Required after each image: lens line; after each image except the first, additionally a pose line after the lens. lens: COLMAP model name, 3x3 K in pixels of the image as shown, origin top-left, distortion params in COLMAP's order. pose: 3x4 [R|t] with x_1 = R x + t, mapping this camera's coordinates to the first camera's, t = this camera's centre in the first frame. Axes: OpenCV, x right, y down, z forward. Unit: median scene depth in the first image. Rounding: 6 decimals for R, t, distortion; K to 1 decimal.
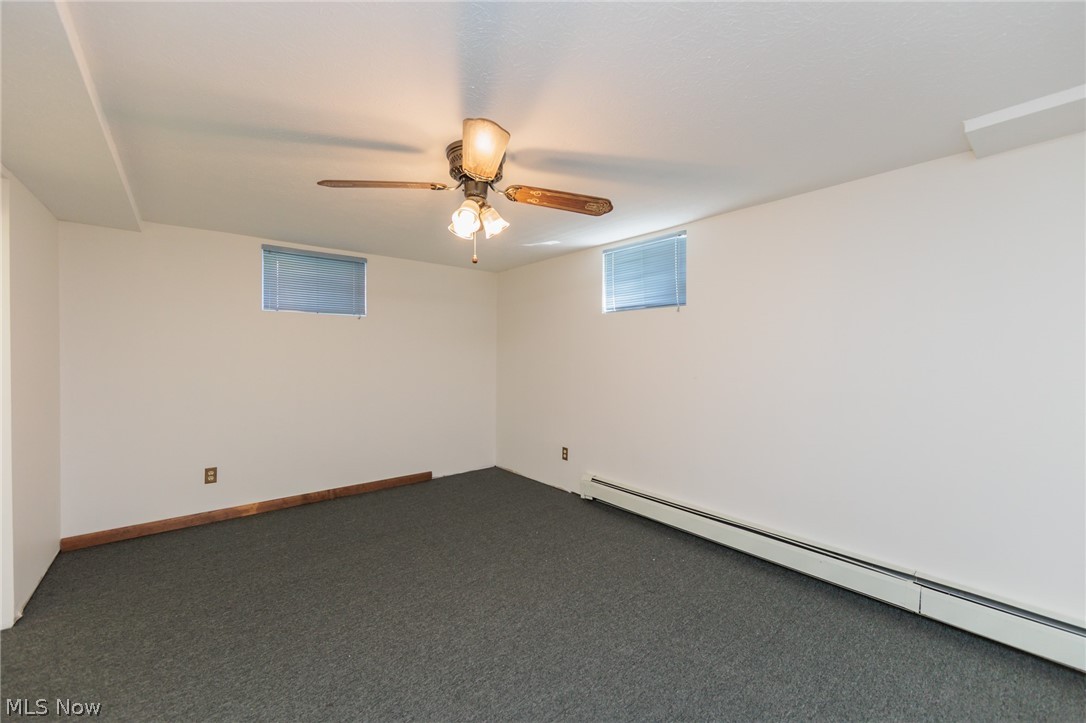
lens RADIAL K [[430.8, 0, 551.1], [0, 430.8, 366.1], [0, 0, 1]] dist [-0.000193, -0.000329]
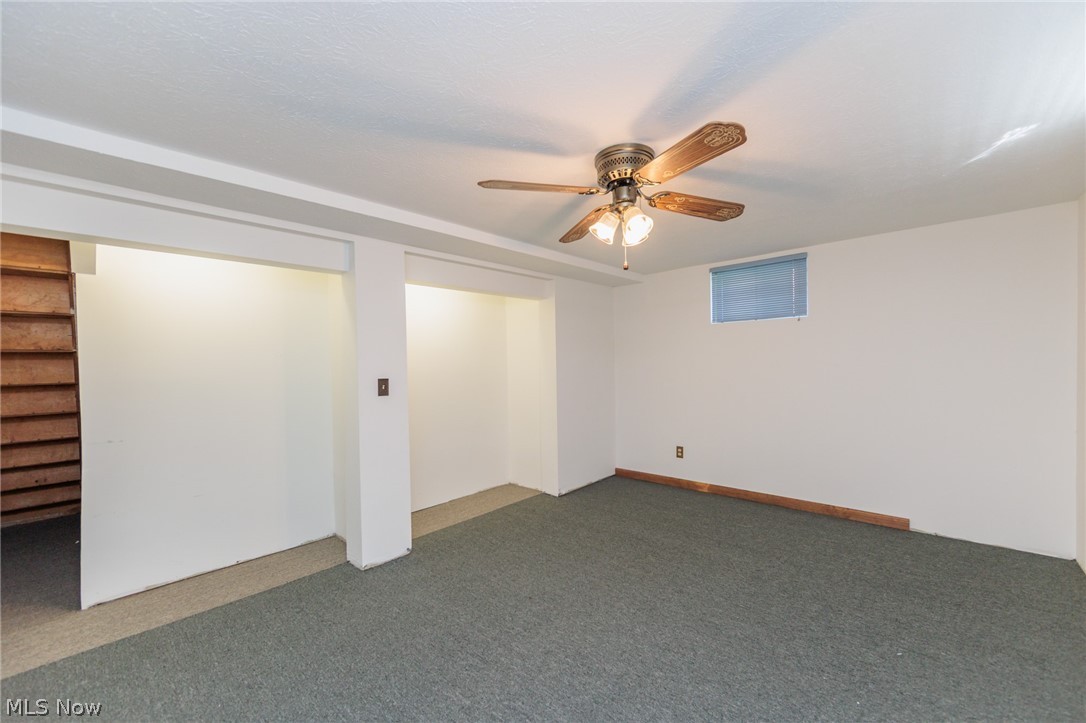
lens RADIAL K [[430.8, 0, 551.1], [0, 430.8, 366.1], [0, 0, 1]] dist [-0.000193, -0.000329]
pose [[0.130688, 0.000177, -0.991424, 0.452380], [-0.005637, 0.999984, -0.000565, -0.008540], [0.991408, 0.005663, 0.130687, 0.401757]]
